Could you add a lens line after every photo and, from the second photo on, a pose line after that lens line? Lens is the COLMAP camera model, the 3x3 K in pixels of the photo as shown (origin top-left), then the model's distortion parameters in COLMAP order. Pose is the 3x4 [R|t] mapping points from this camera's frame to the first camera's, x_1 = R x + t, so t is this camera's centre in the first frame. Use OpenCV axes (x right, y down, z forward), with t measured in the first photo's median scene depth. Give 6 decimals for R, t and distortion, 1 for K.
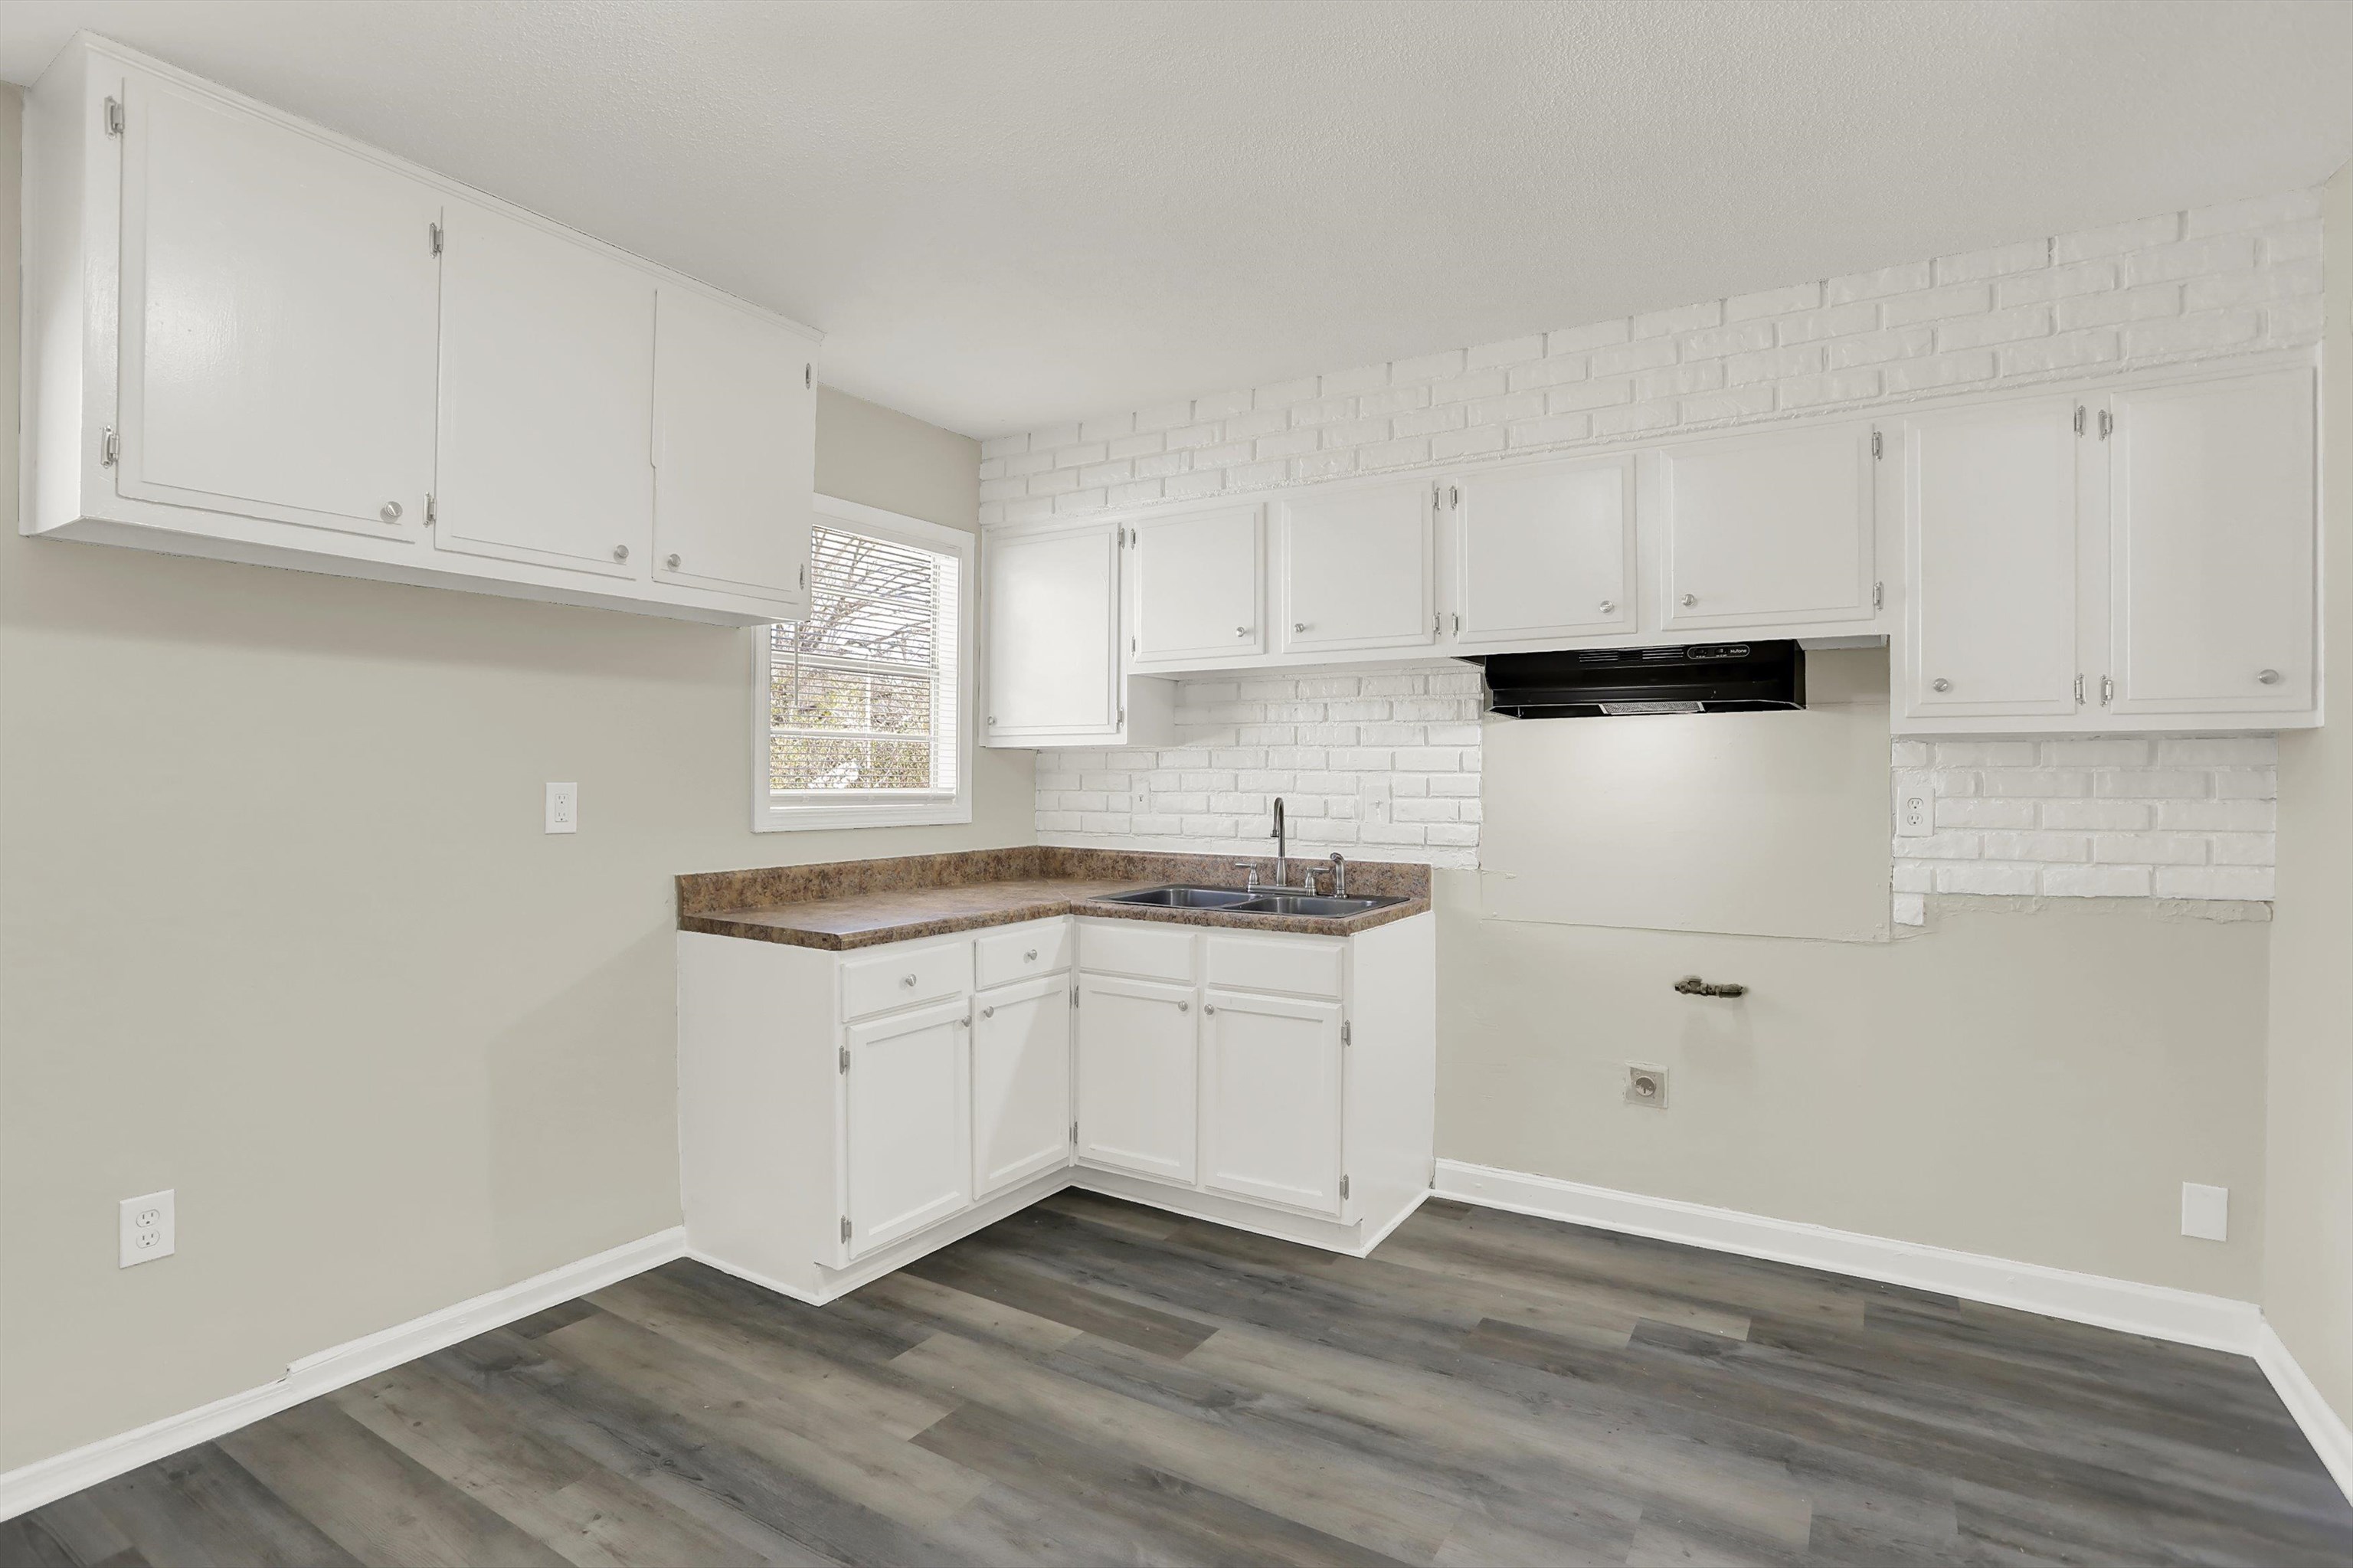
lens RADIAL K [[1143.8, 0, 1176.5], [0, 1143.8, 784.0], [0, 0, 1]] dist [-0.069793, 0.032447]
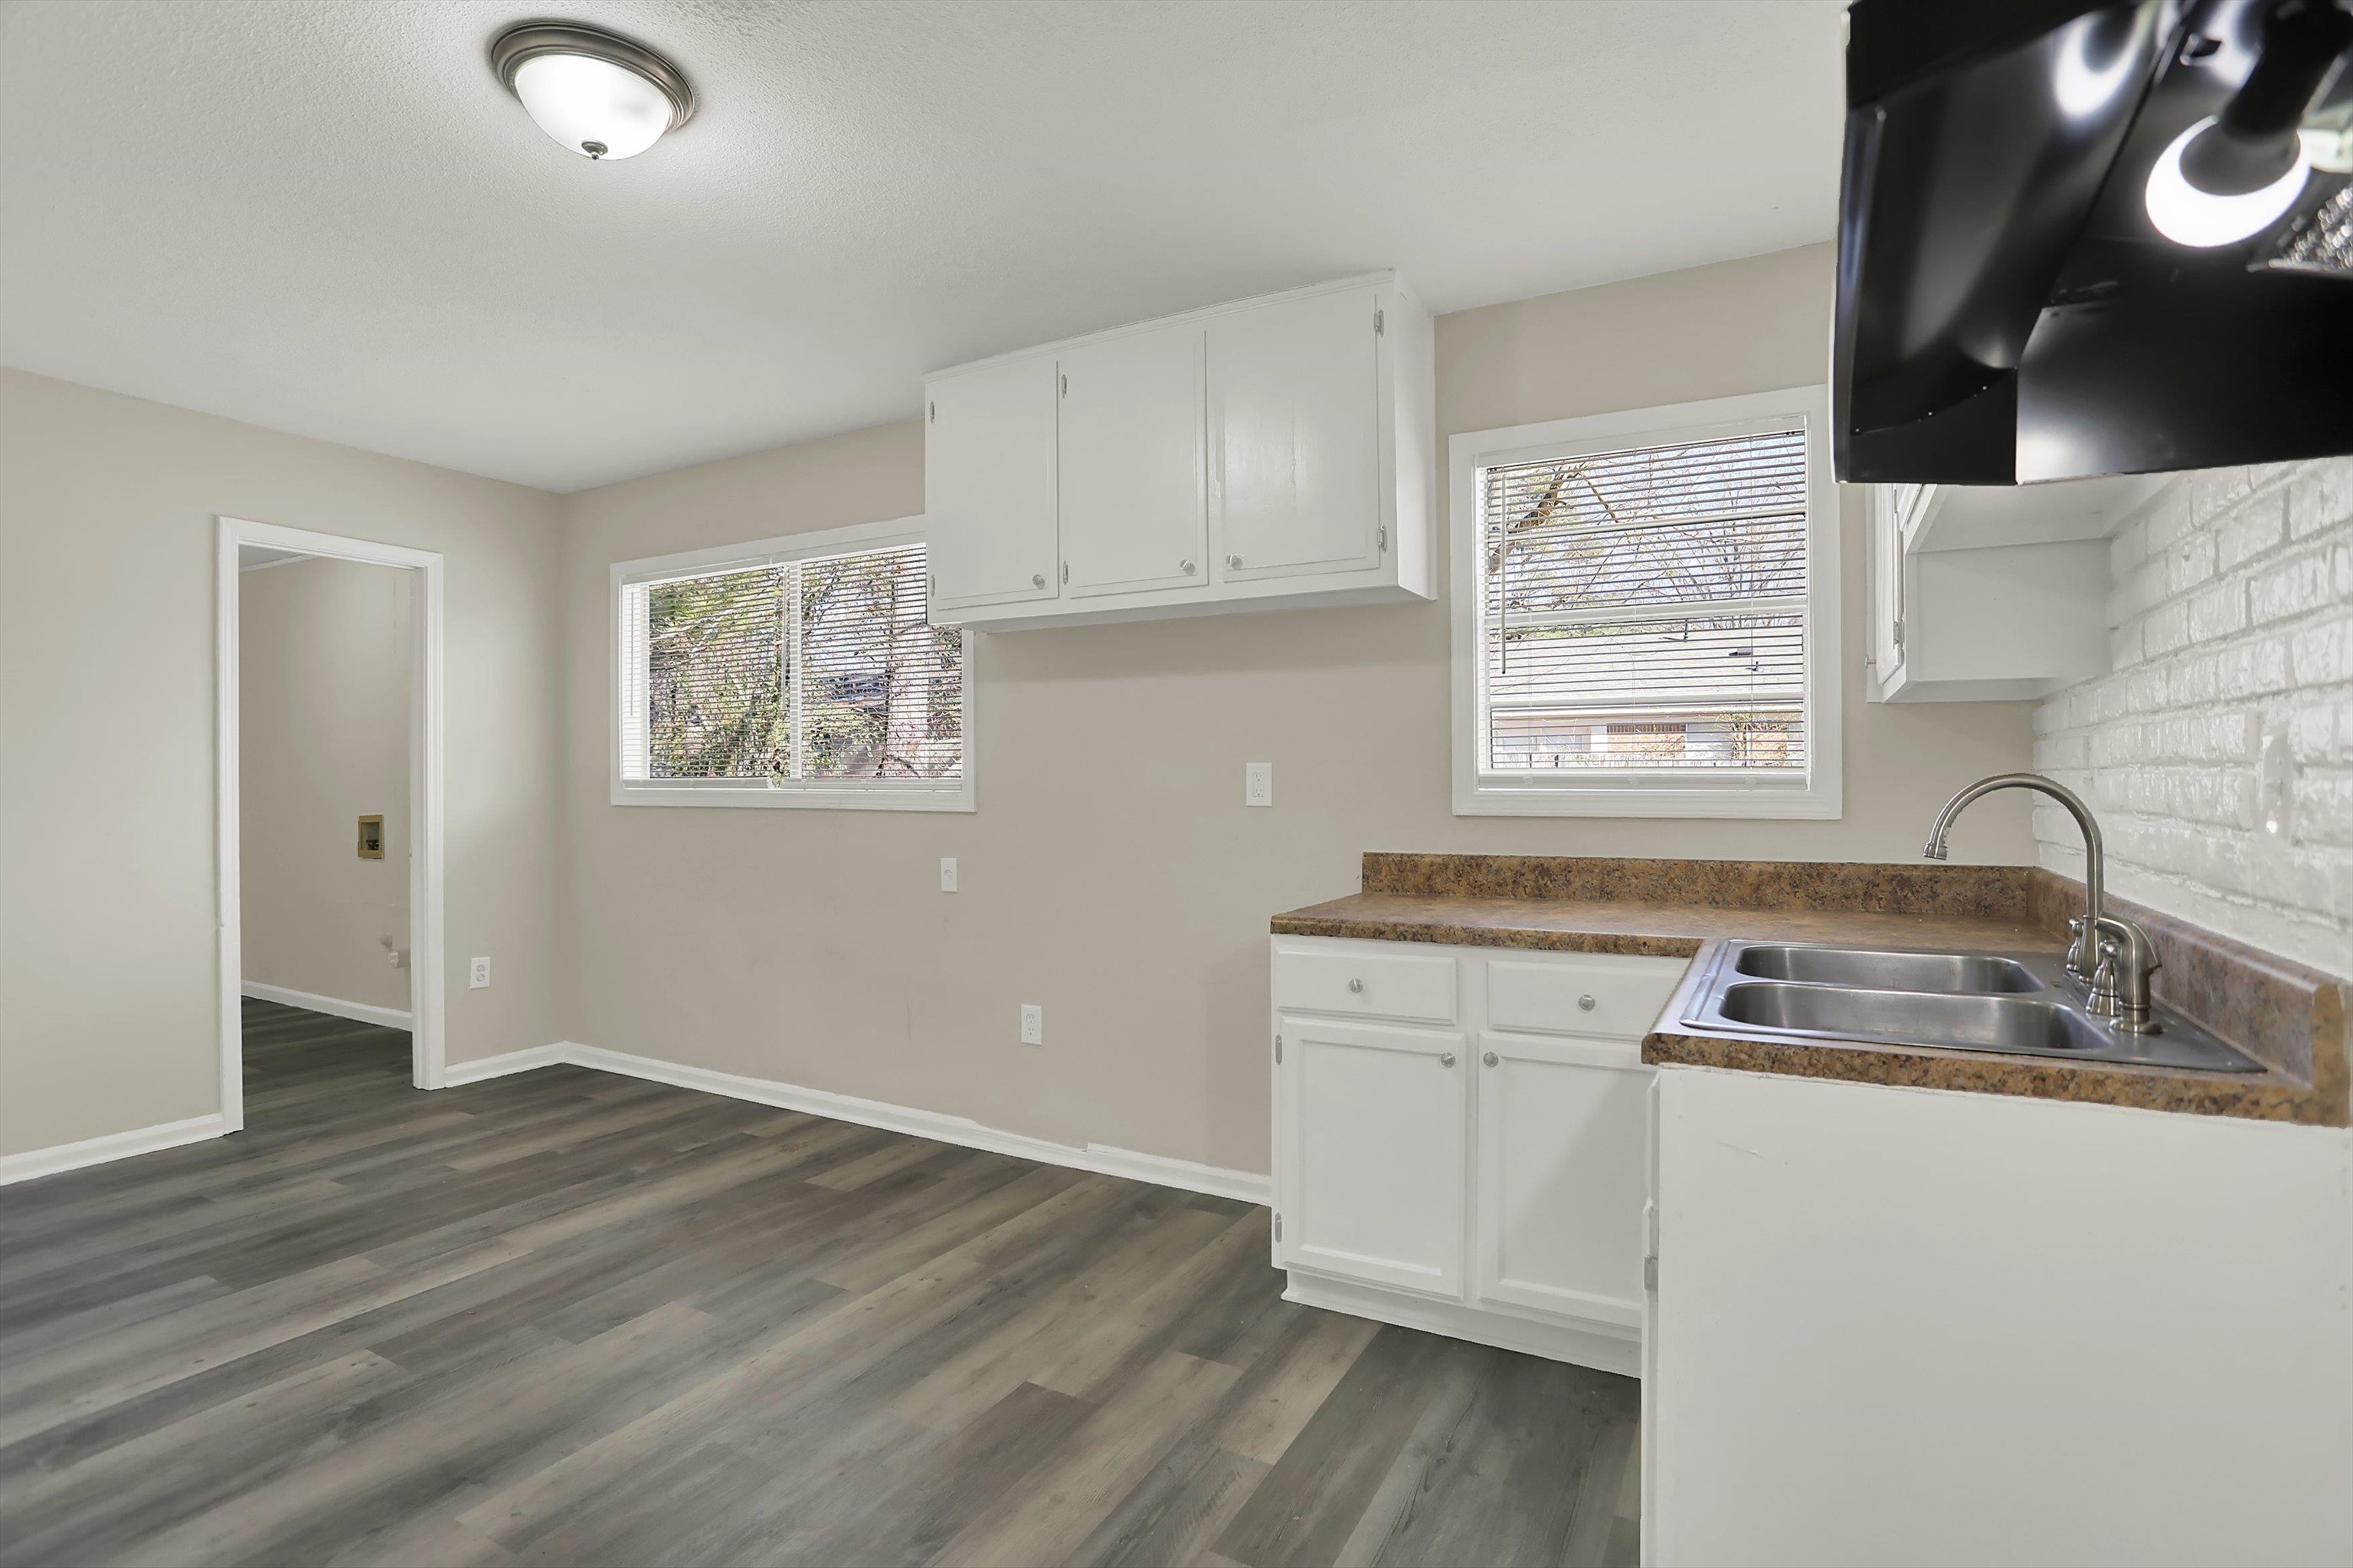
lens RADIAL K [[1143.8, 0, 1176.5], [0, 1143.8, 784.0], [0, 0, 1]] dist [-0.069793, 0.032447]
pose [[0.053399, -0.002339, -0.998571, 0.603667], [-0.003515, 0.999991, -0.002530, 0.022542], [0.998567, 0.003645, 0.053390, 0.797762]]
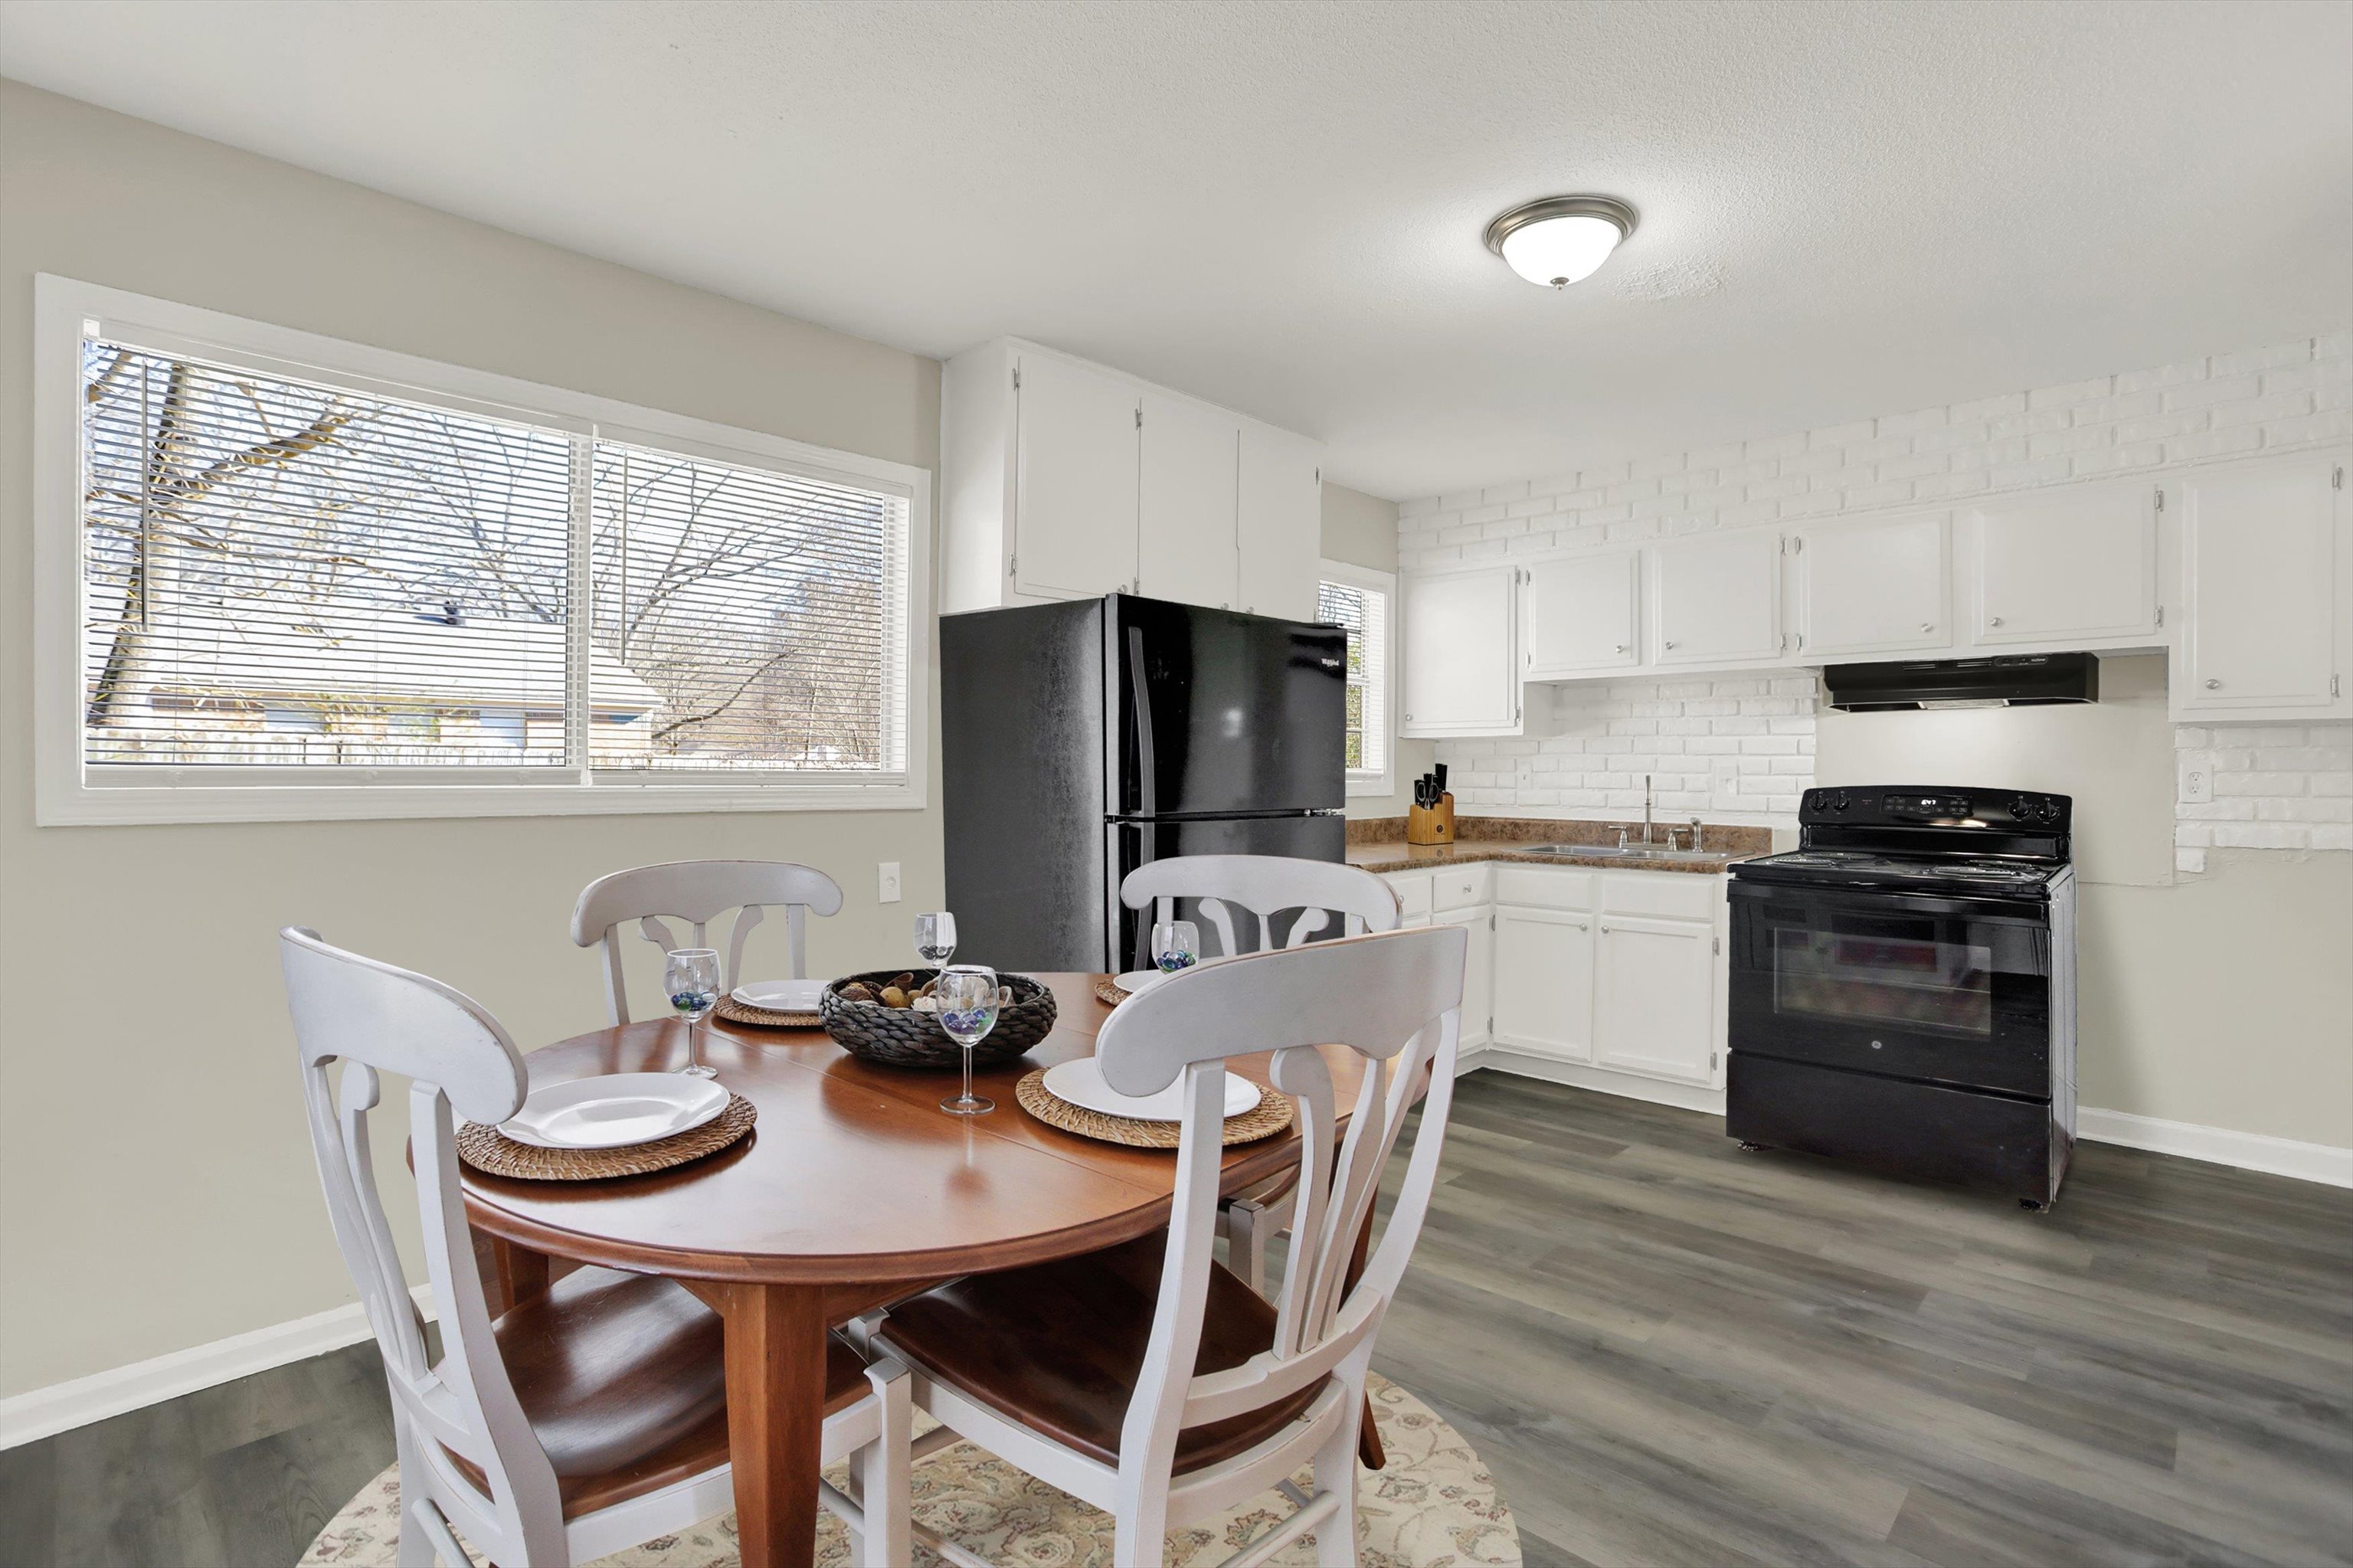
lens RADIAL K [[1139.3, 0, 1176.5], [0, 1139.3, 784.0], [0, 0, 1]] dist [-0.063578, 0.026121]
pose [[0.979027, 0.001931, -0.203723, -0.210605], [-0.001273, 0.999994, 0.003365, 0.022310], [0.203728, -0.003035, 0.979023, -0.444271]]
